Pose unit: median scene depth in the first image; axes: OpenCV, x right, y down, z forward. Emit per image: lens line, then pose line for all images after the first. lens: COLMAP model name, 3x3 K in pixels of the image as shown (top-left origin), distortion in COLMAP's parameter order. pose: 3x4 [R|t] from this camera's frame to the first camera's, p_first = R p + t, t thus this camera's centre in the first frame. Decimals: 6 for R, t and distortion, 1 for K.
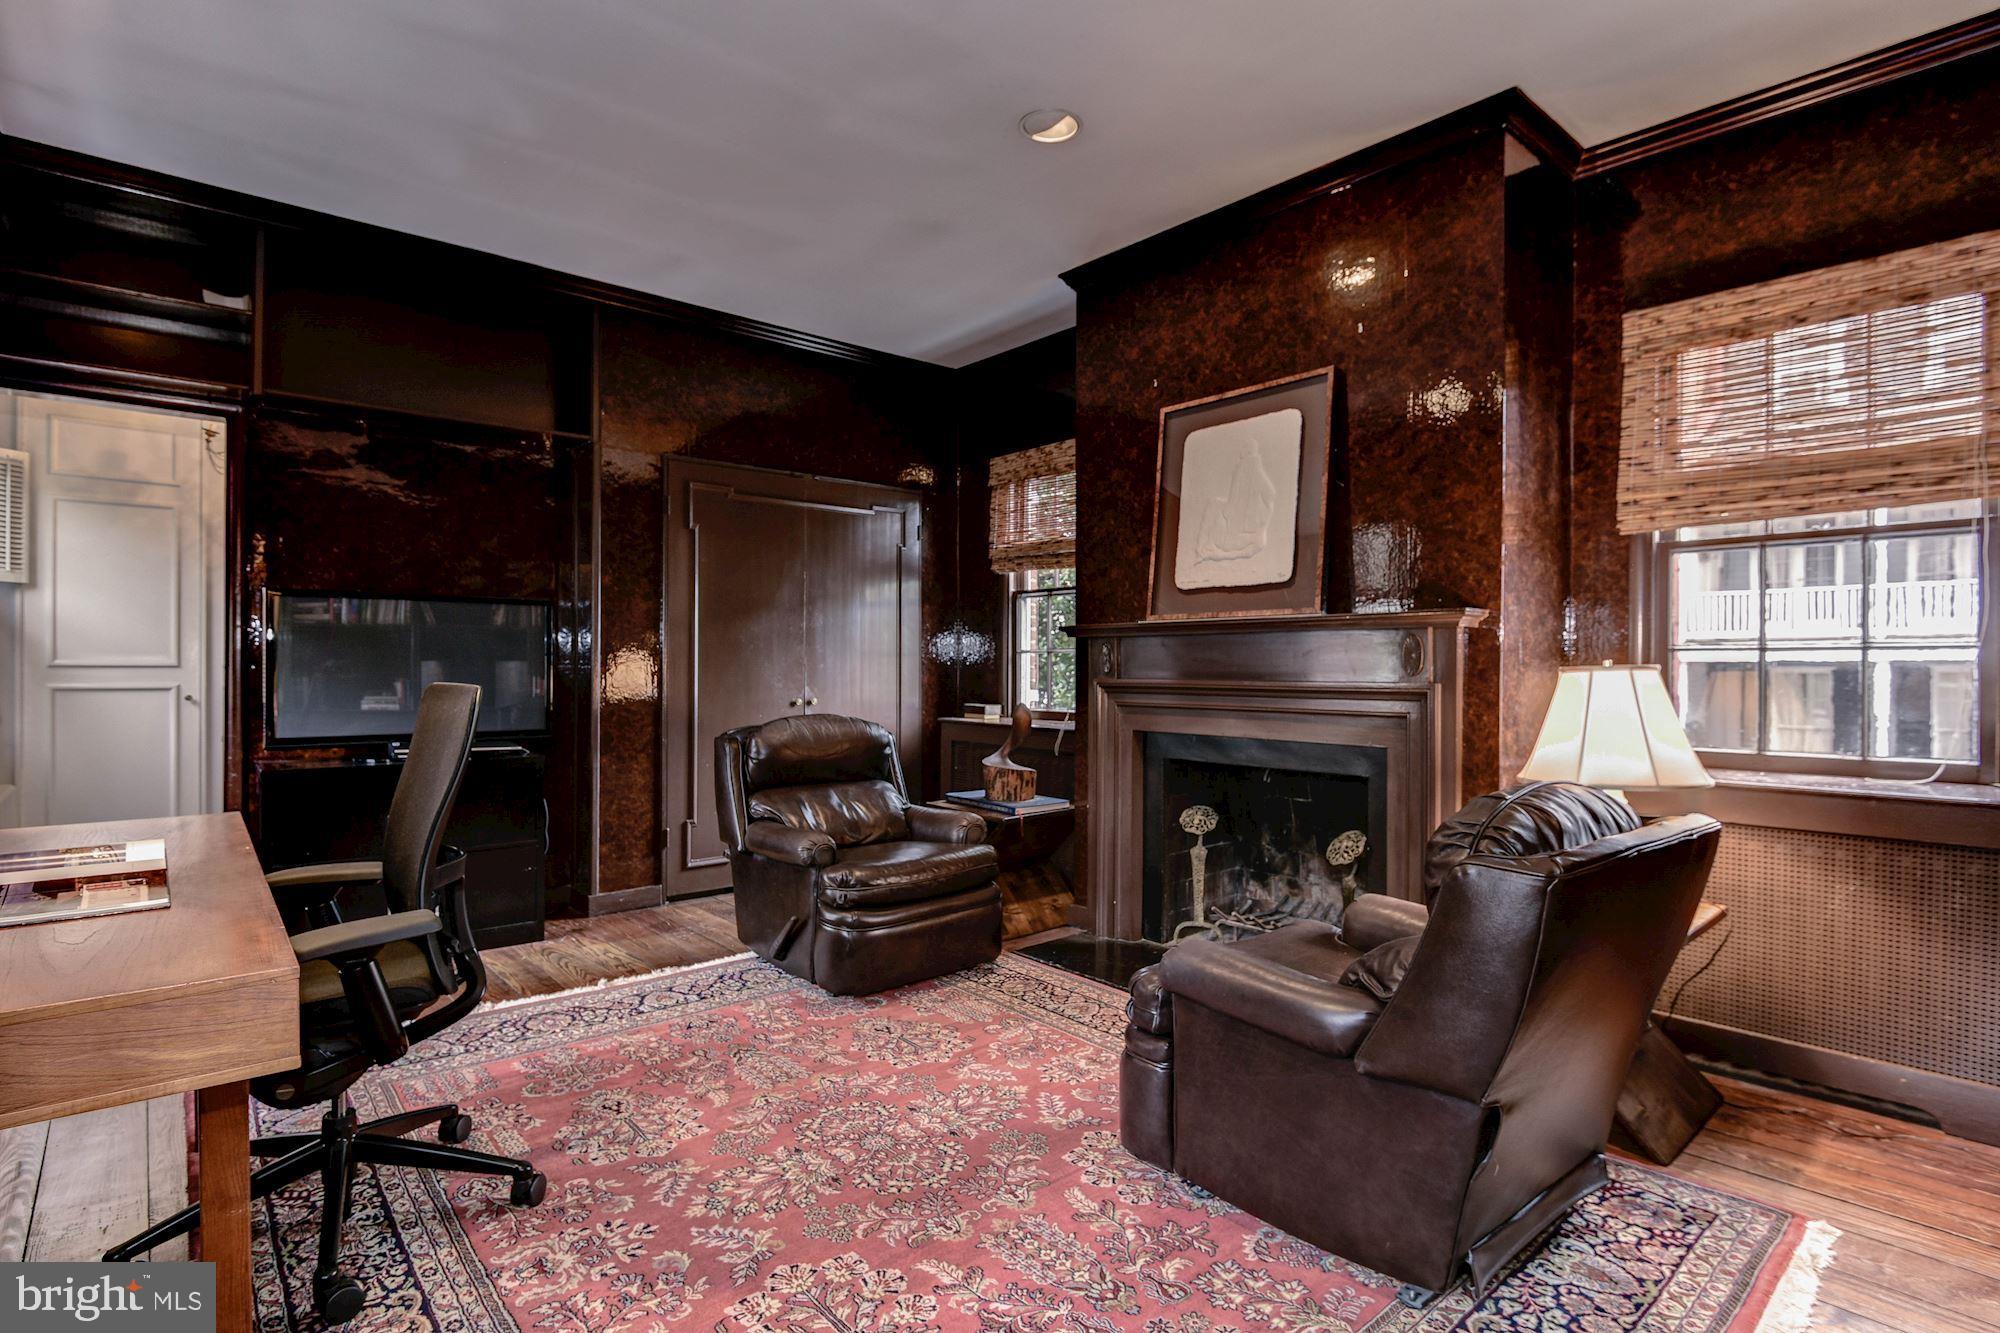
lens RADIAL K [[979.9, 0, 1000.0], [0, 979.9, 666.5], [0, 0, 1]] dist [0.002496, 0.000076]
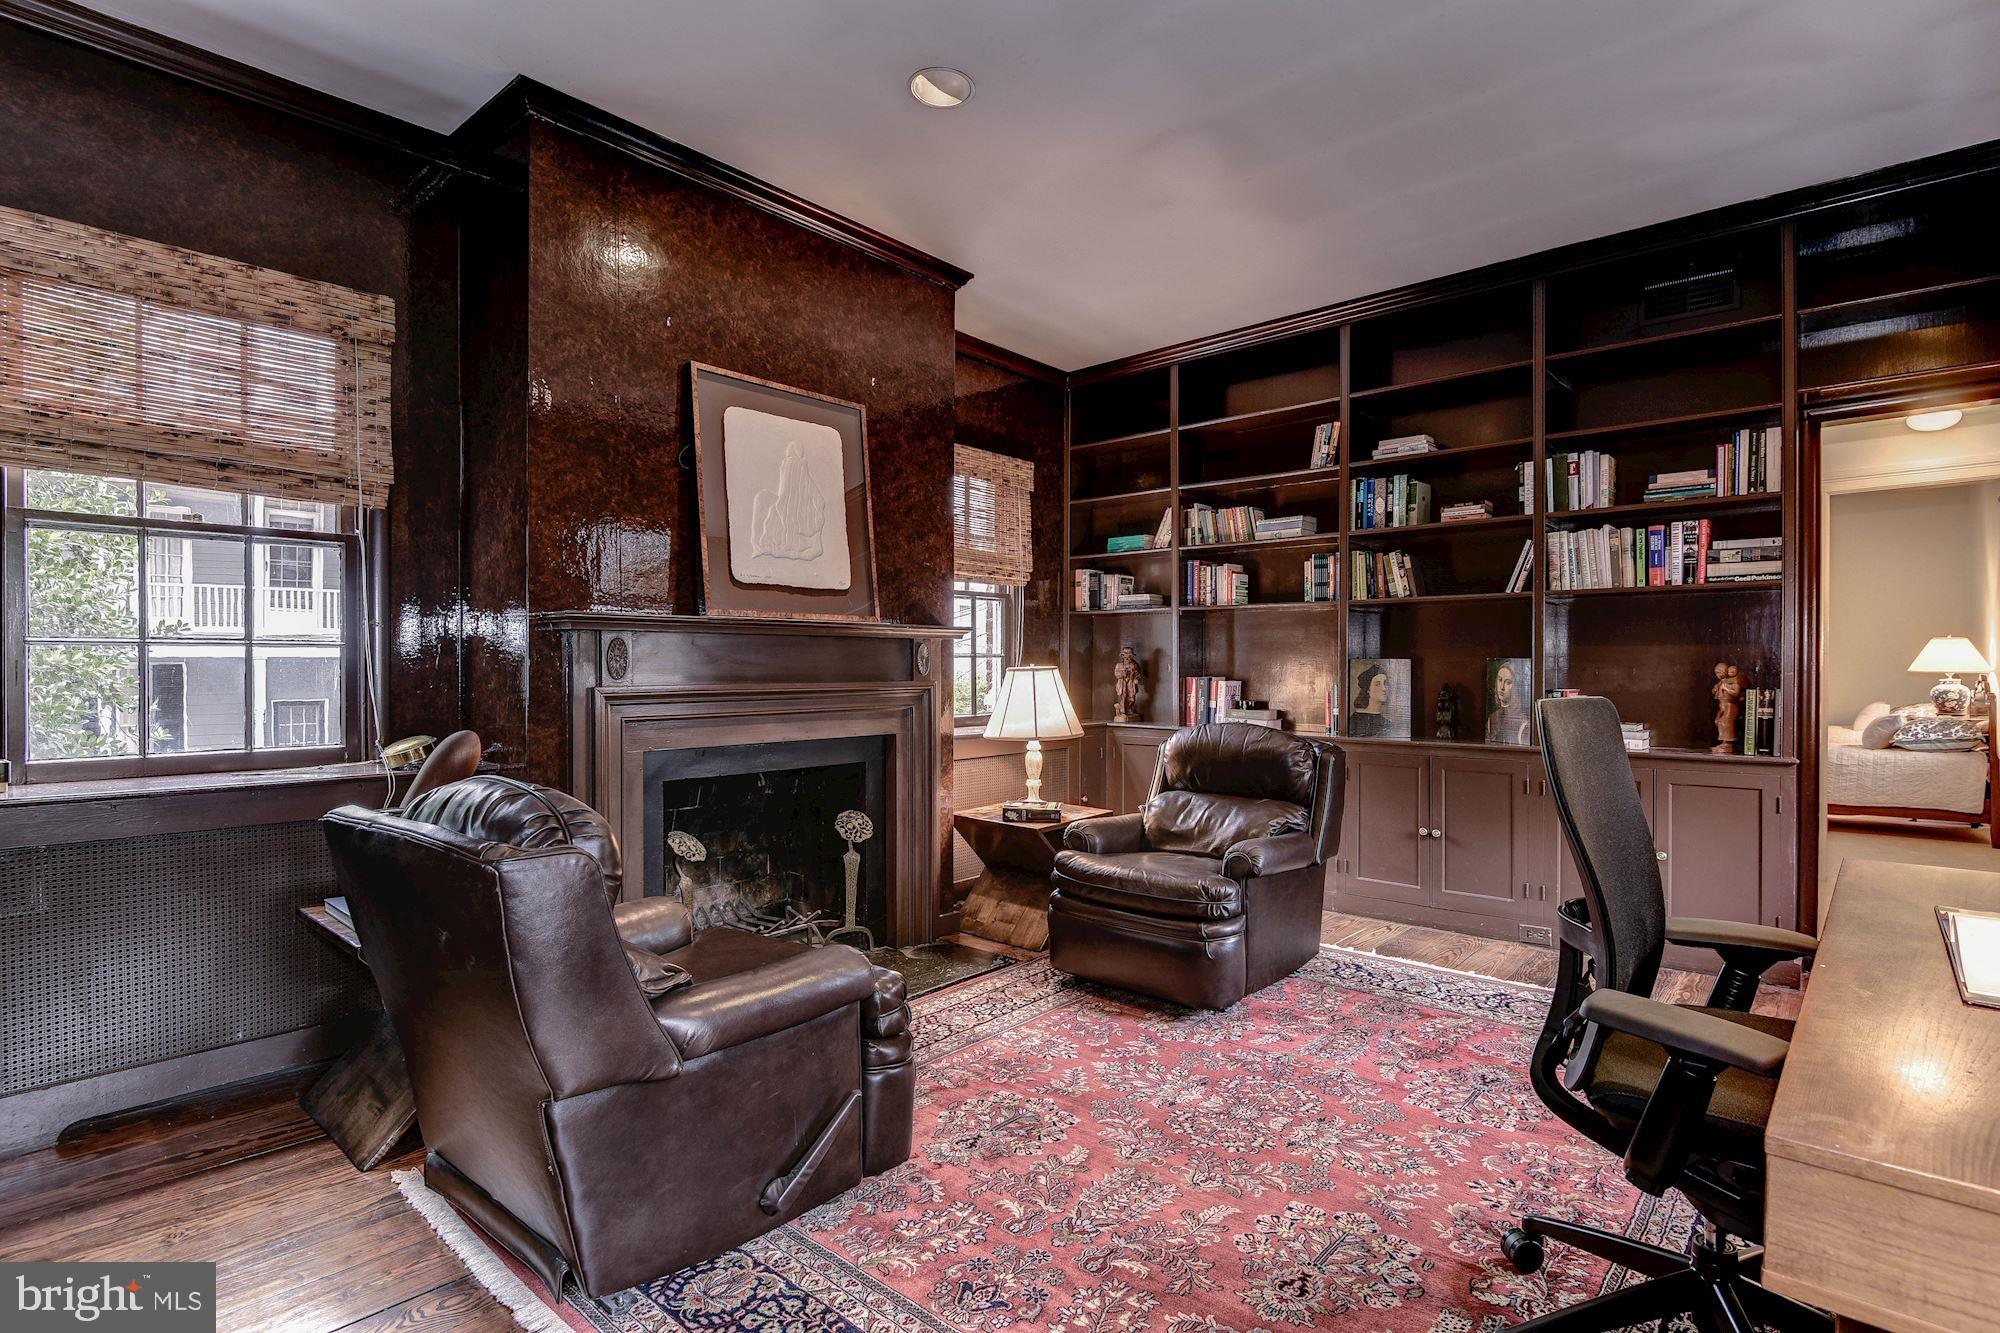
lens RADIAL K [[979.9, 0, 1000.0], [0, 979.9, 666.5], [0, 0, 1]] dist [0.002496, 0.000076]
pose [[-0.127963, -0.006967, 0.991754, -0.770561], [-0.001702, 0.999975, 0.006805, -0.009697], [-0.991777, -0.000817, -0.127972, 0.932907]]
